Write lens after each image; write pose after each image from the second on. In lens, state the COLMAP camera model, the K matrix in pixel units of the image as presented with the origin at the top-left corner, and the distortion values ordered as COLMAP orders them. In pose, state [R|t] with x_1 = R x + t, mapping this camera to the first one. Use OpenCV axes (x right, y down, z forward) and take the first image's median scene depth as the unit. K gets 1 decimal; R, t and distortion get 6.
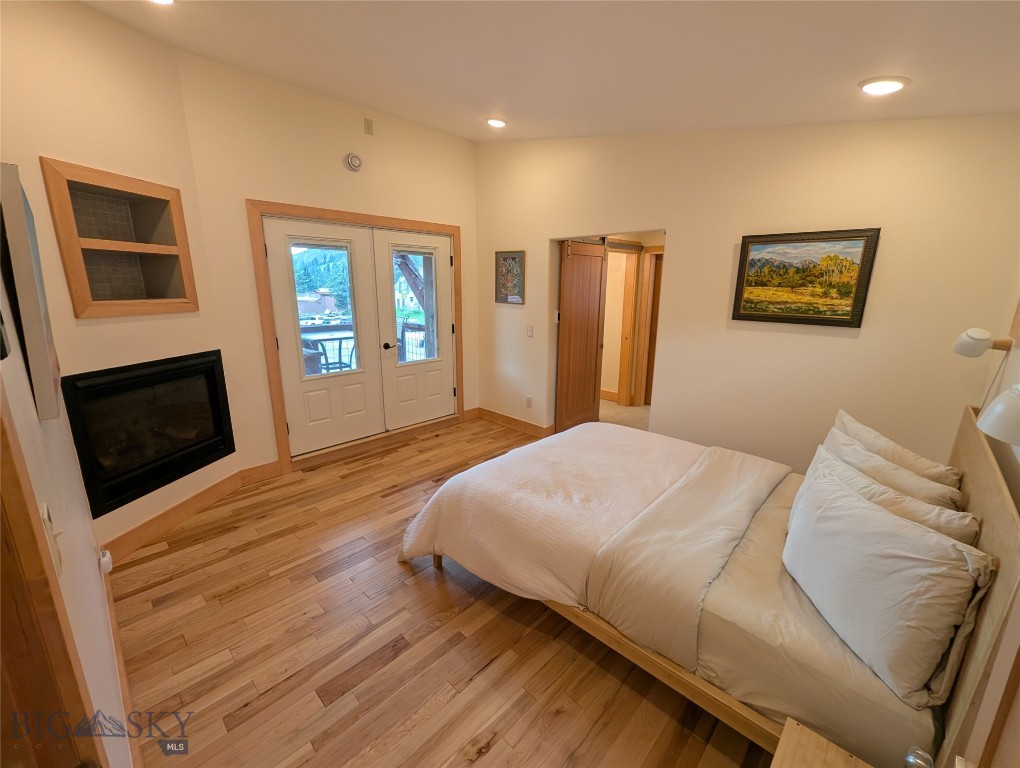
lens RADIAL K [[422.4, 0, 511.6], [0, 422.4, 382.1], [0, 0, 1]] dist [0.003002, -0.000650]
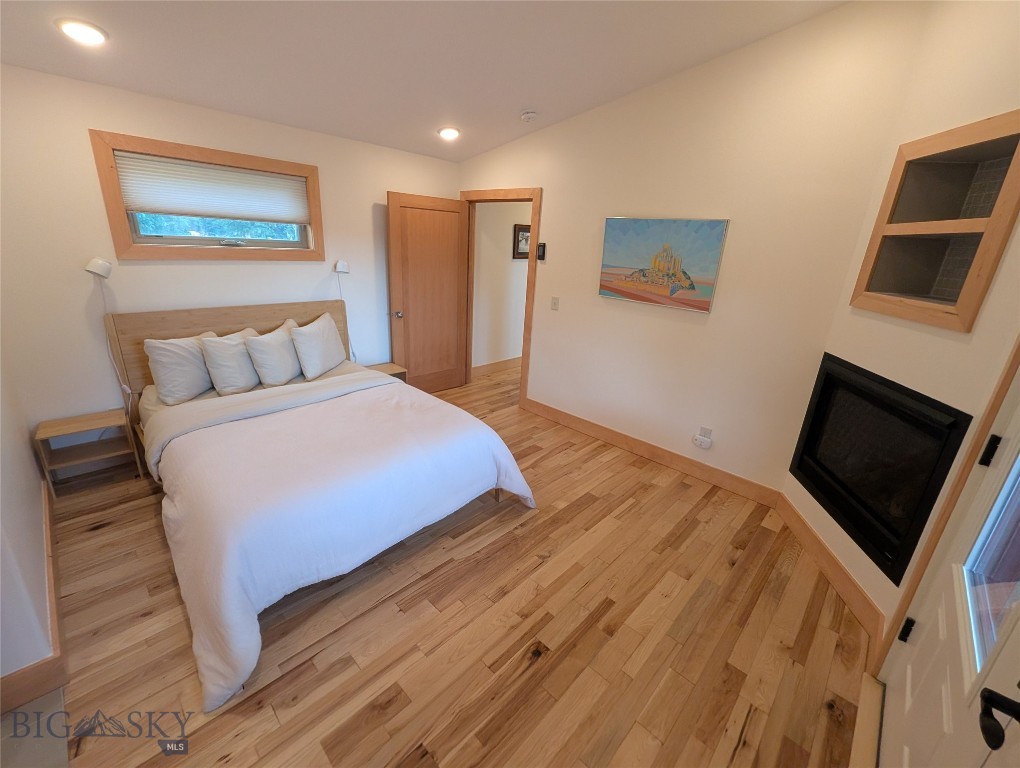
lens RADIAL K [[422.4, 0, 508.4], [0, 422.4, 384.8], [0, 0, 1]] dist [0.003002, -0.000650]
pose [[-0.998366, -0.050963, -0.025841, -0.128855], [-0.056894, 0.844619, 0.532337, -0.372417], [-0.005304, 0.532937, -0.846138, 1.504688]]
